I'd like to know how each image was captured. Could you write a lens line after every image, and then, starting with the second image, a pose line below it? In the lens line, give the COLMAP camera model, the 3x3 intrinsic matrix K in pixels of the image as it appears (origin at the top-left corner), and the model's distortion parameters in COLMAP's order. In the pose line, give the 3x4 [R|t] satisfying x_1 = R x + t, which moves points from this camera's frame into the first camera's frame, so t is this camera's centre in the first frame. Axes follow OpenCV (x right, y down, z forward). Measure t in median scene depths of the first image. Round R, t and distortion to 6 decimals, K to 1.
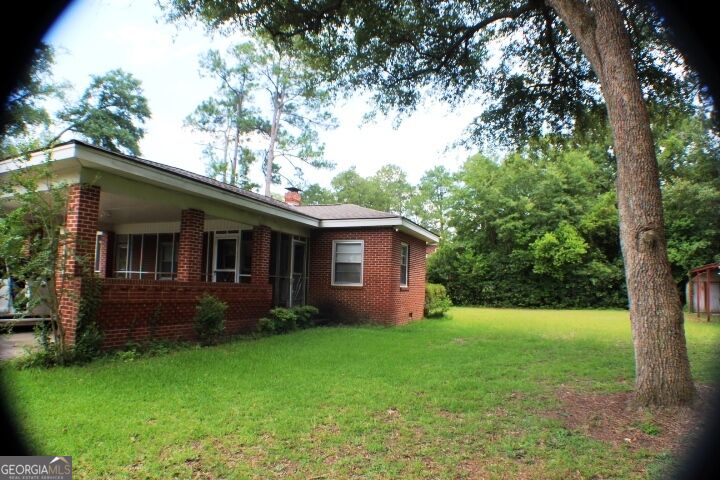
lens RADIAL K [[446.1, 0, 359.4], [0, 446.1, 263.3], [0, 0, 1]] dist [-0.175939, 0.039160]
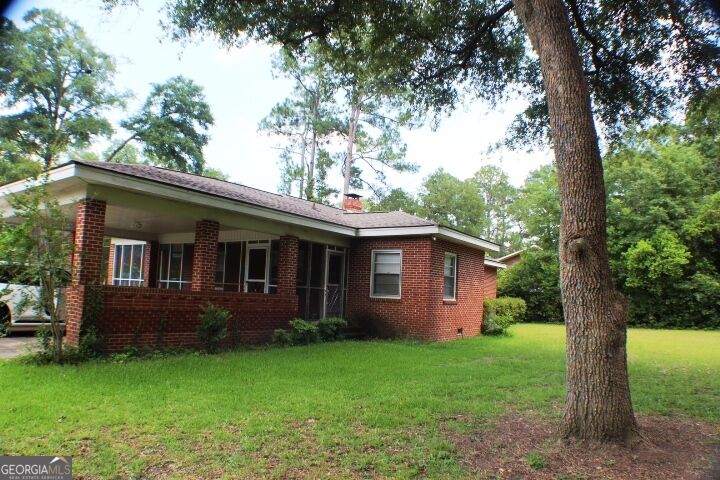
lens RADIAL K [[486.2, 0, 361.8], [0, 486.2, 266.0], [0, 0, 1]] dist [-0.149131, 0.004351]
pose [[0.981084, 0.003498, -0.193549, 0.101219], [-0.006644, 0.999856, -0.015611, -0.000787], [0.193466, 0.016601, 0.980966, -0.018101]]
